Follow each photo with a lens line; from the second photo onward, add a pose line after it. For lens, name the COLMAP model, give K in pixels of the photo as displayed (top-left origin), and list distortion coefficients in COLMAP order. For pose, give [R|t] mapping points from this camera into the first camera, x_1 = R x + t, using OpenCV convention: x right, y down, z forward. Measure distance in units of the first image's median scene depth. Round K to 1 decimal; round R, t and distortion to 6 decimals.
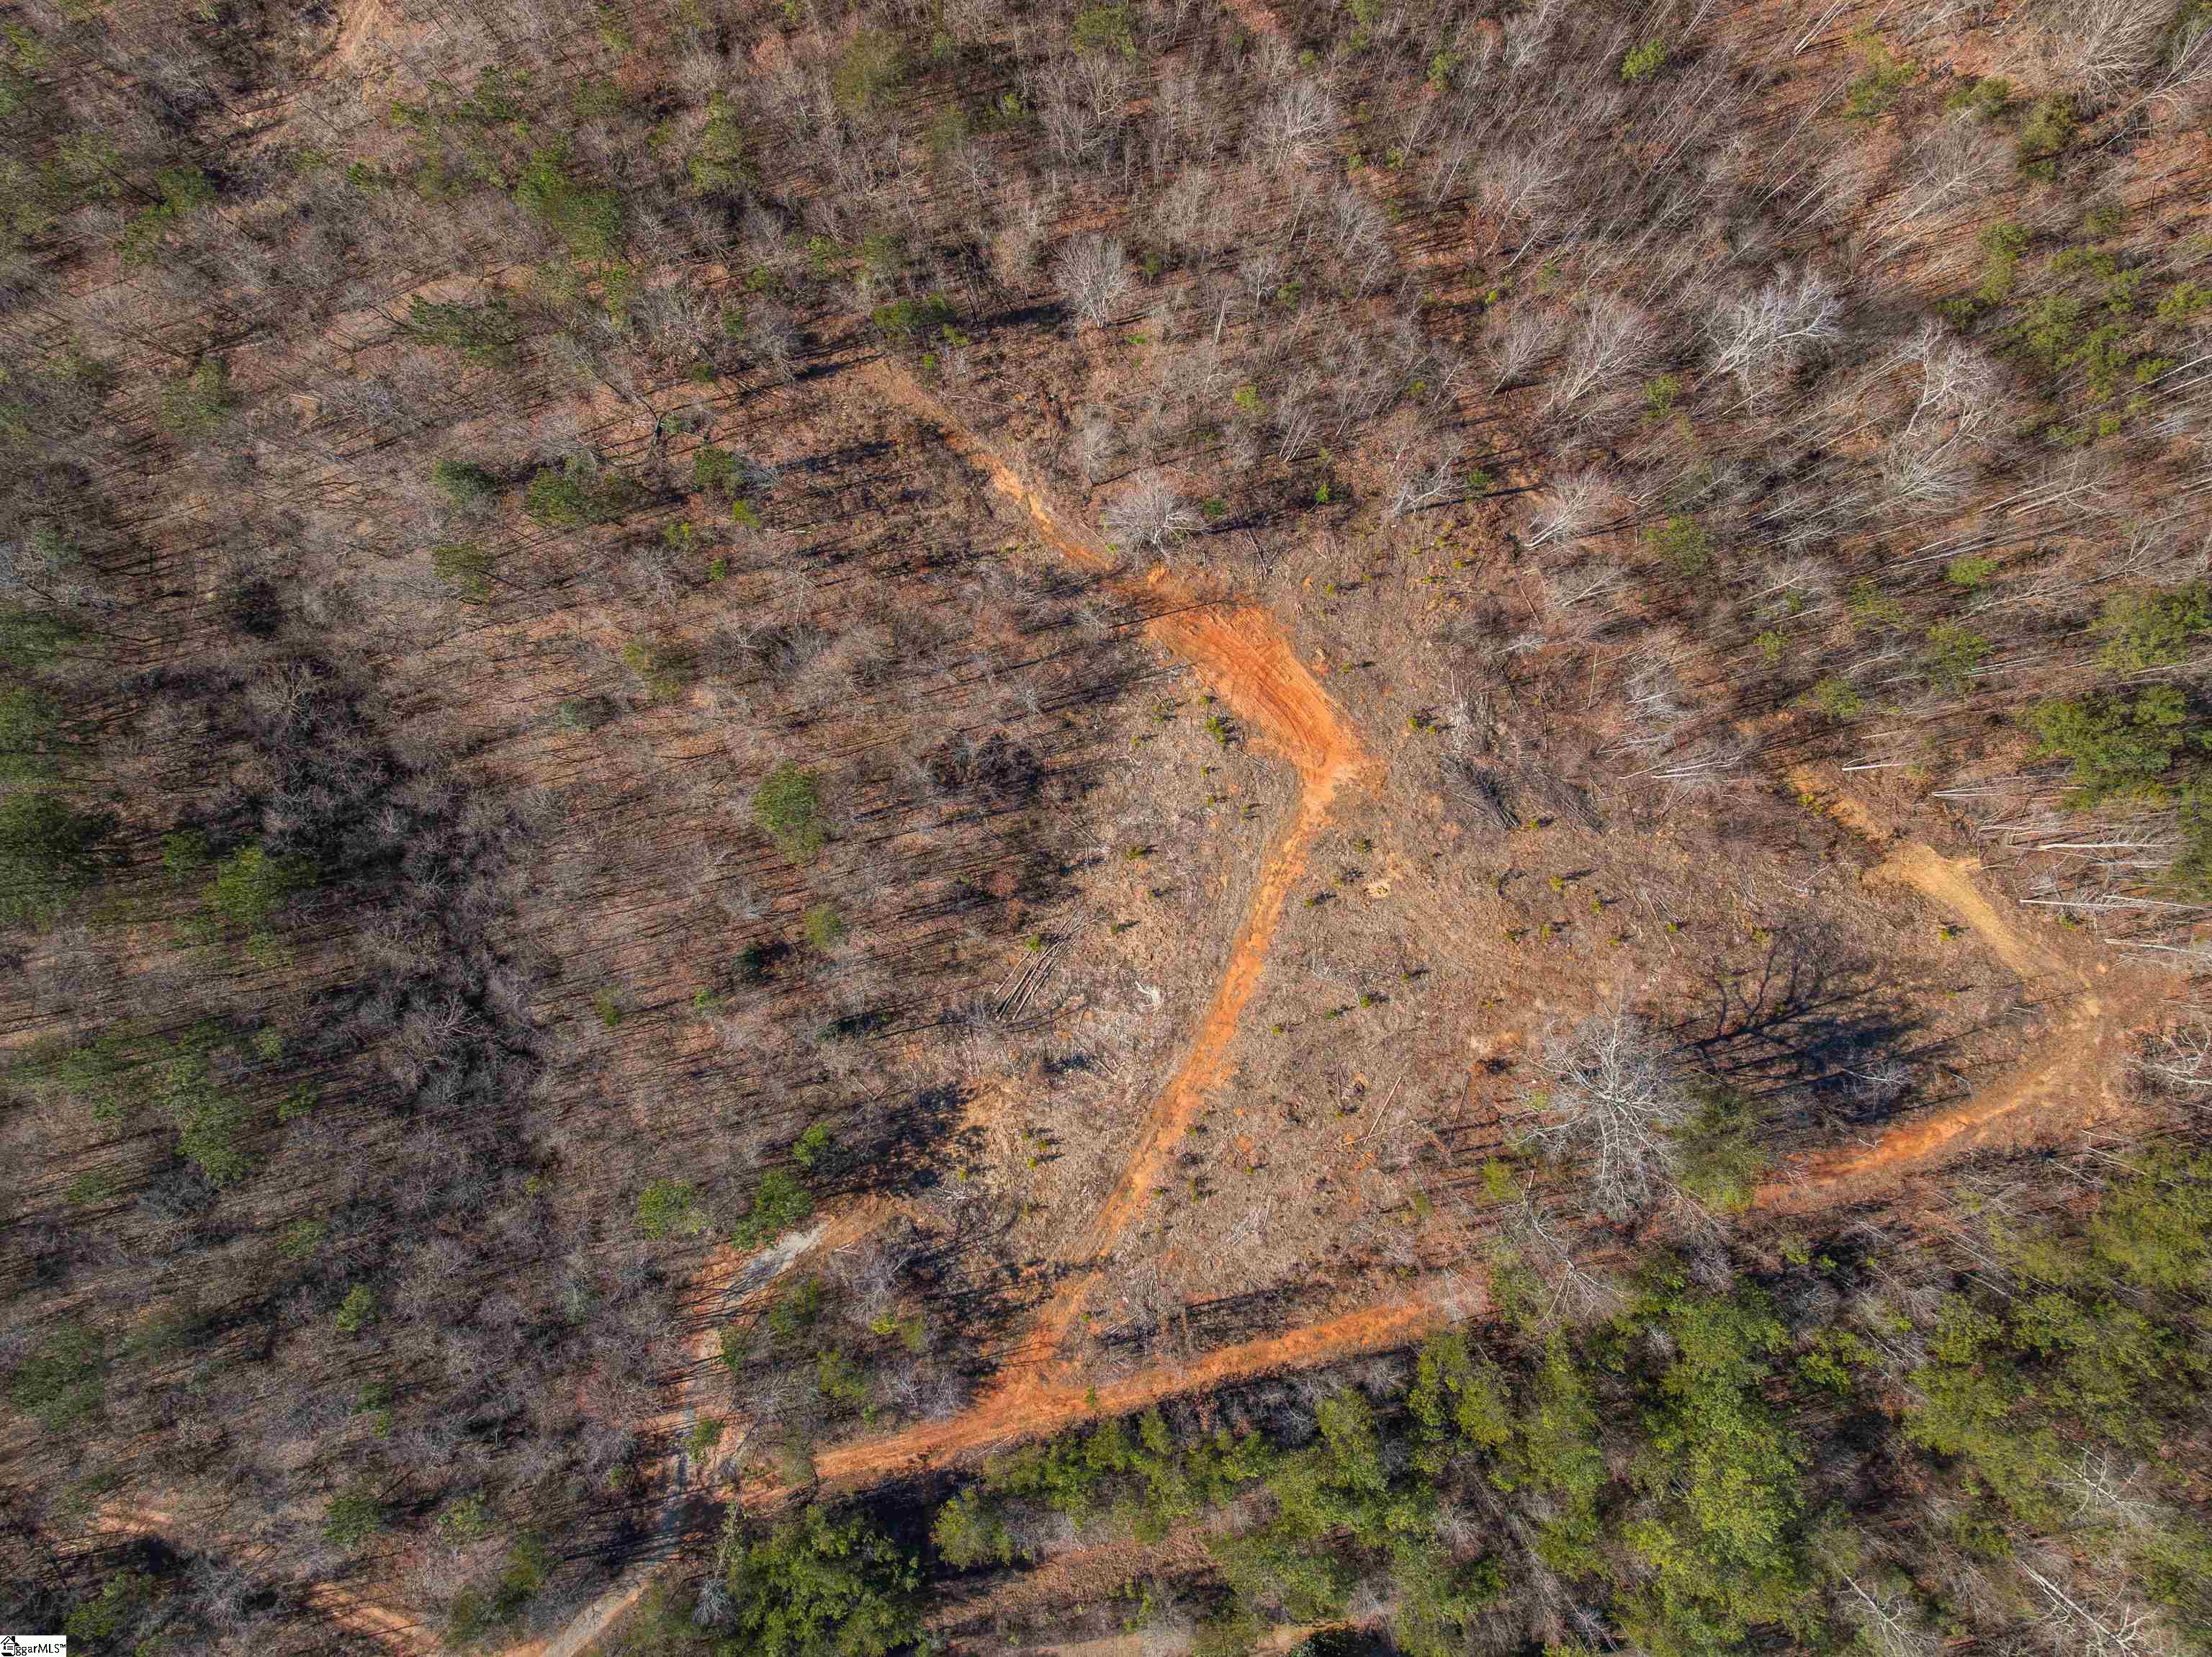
lens RADIAL K [[1645.6, 0, 1106.0], [0, 1645.6, 828.5], [0, 0, 1]] dist [-0.002545, -0.000328]
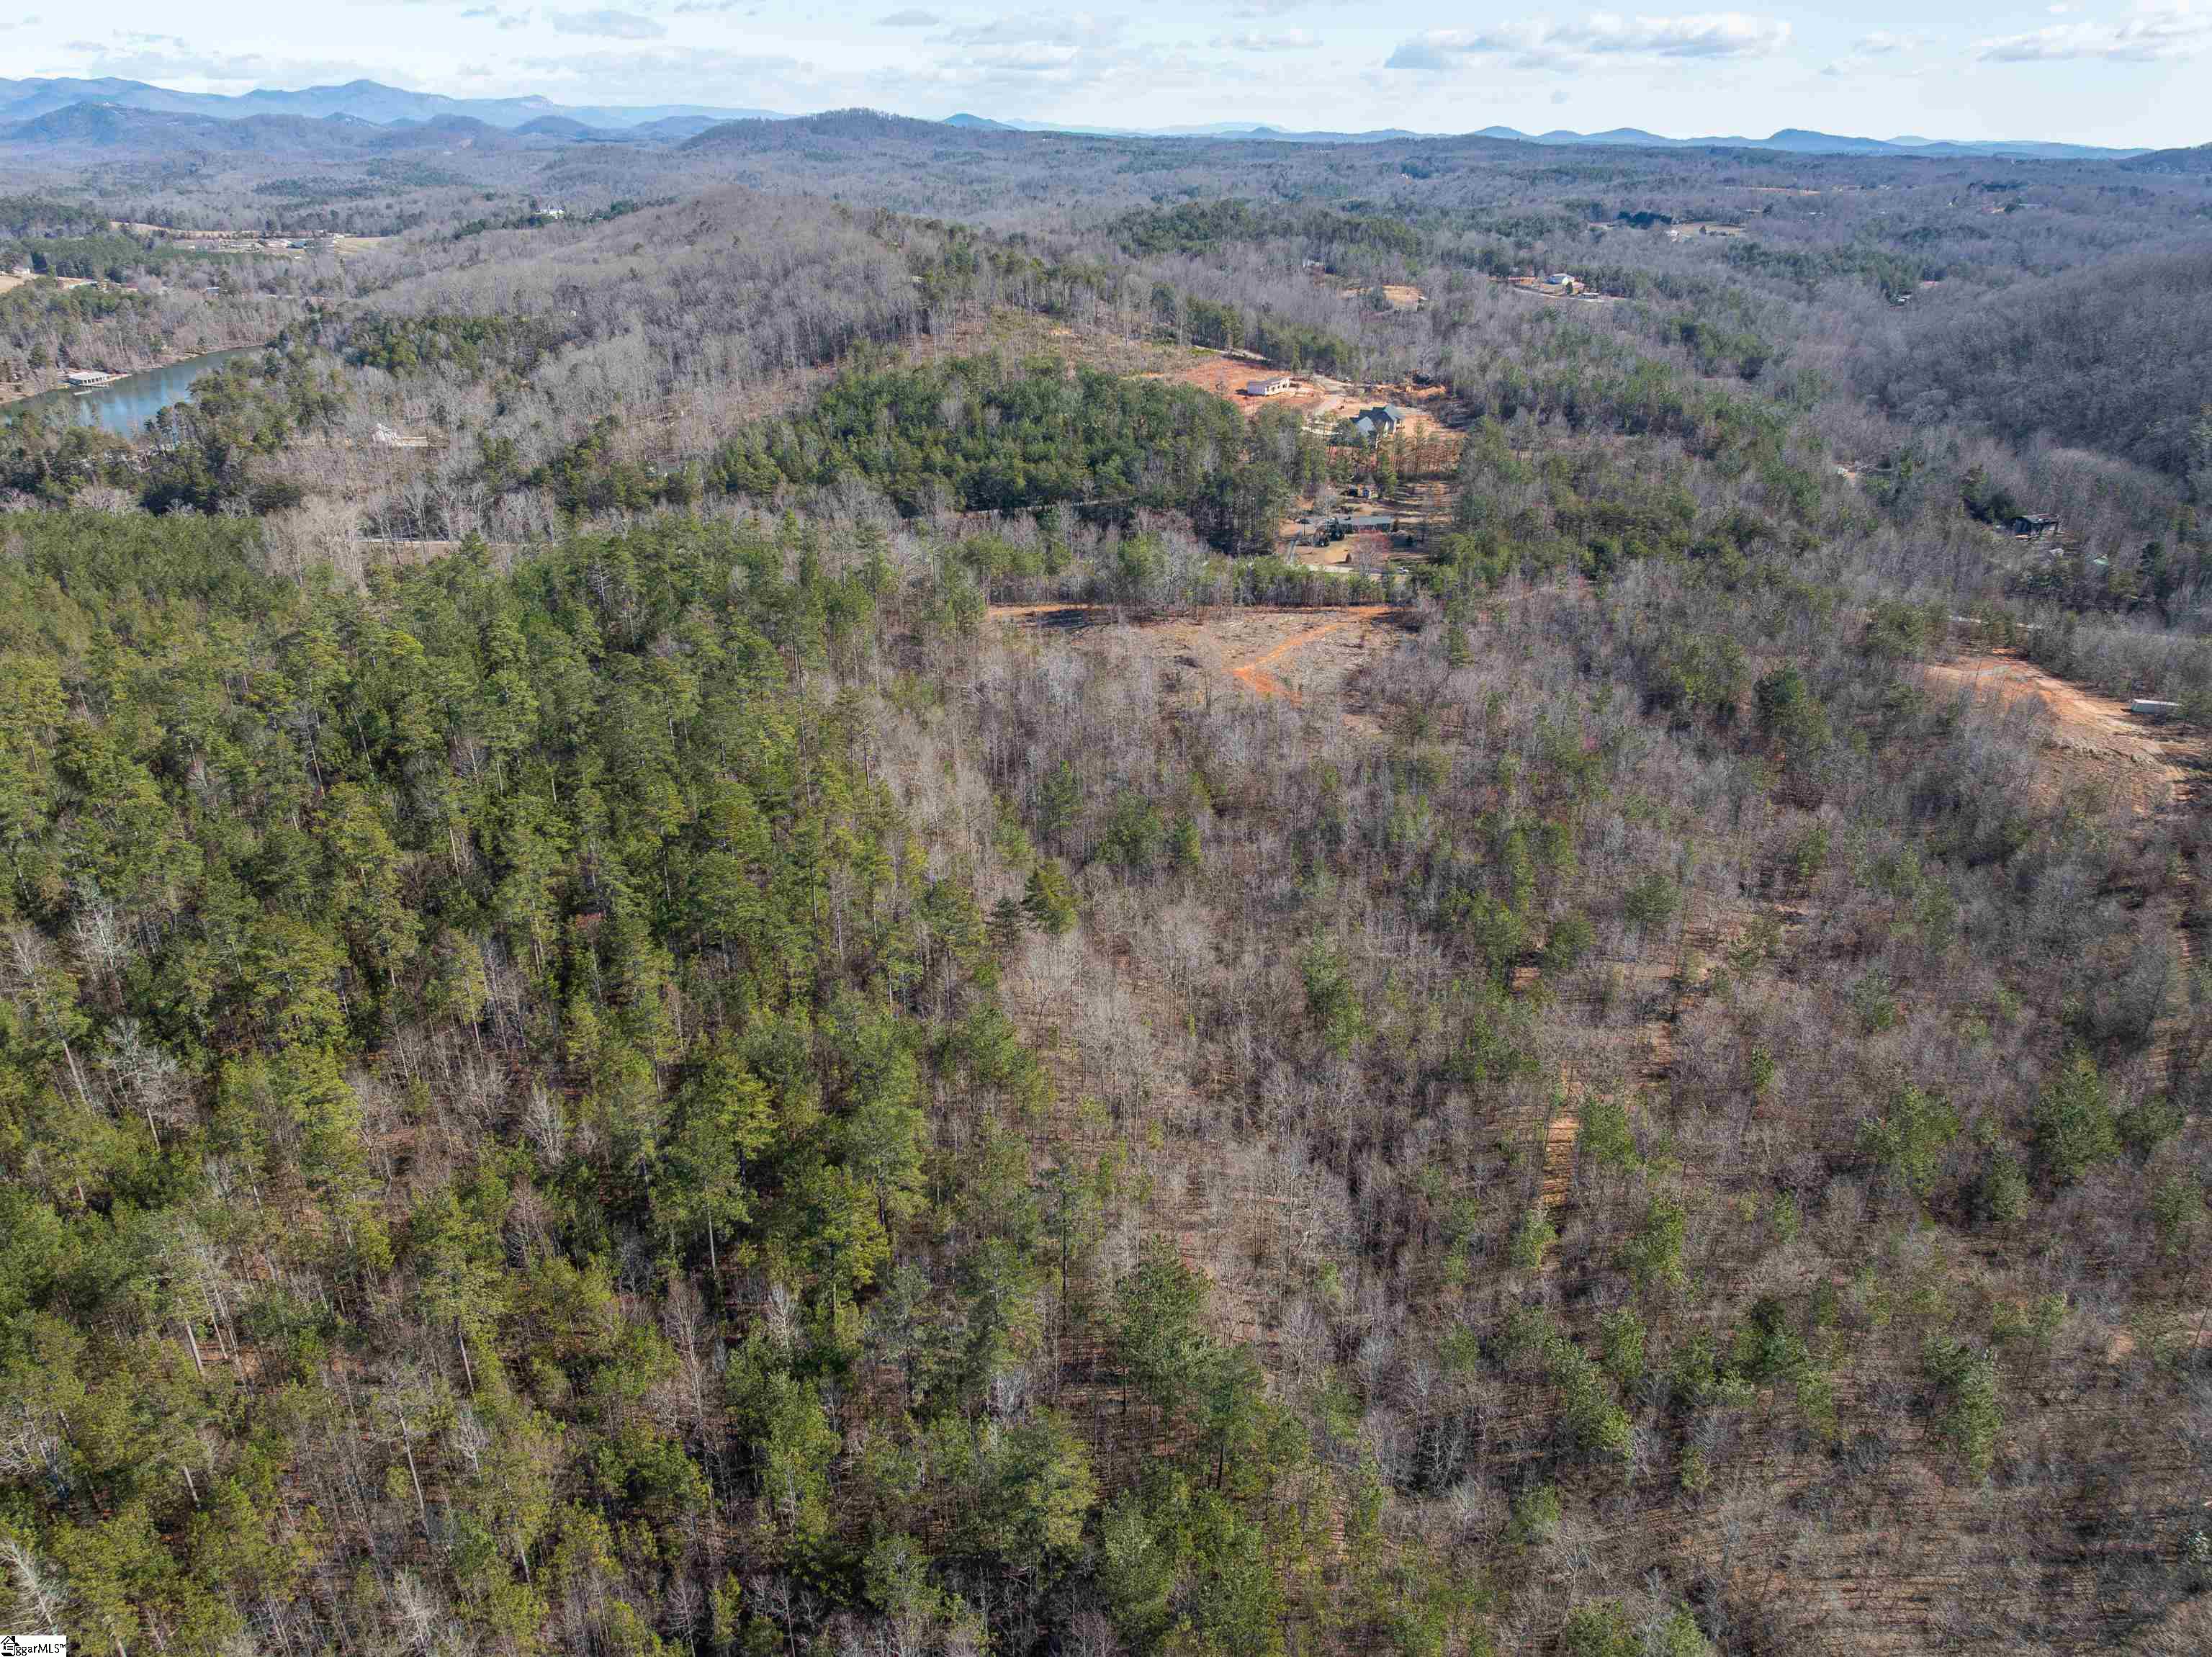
lens RADIAL K [[1645.6, 0, 1106.0], [0, 1645.6, 828.5], [0, 0, 1]] dist [-0.002545, -0.000328]
pose [[-0.984833, -0.056240, 0.164135, -0.083586], [0.173077, -0.384698, 0.906671, -2.439378], [0.012151, 0.921328, 0.388597, 0.240984]]
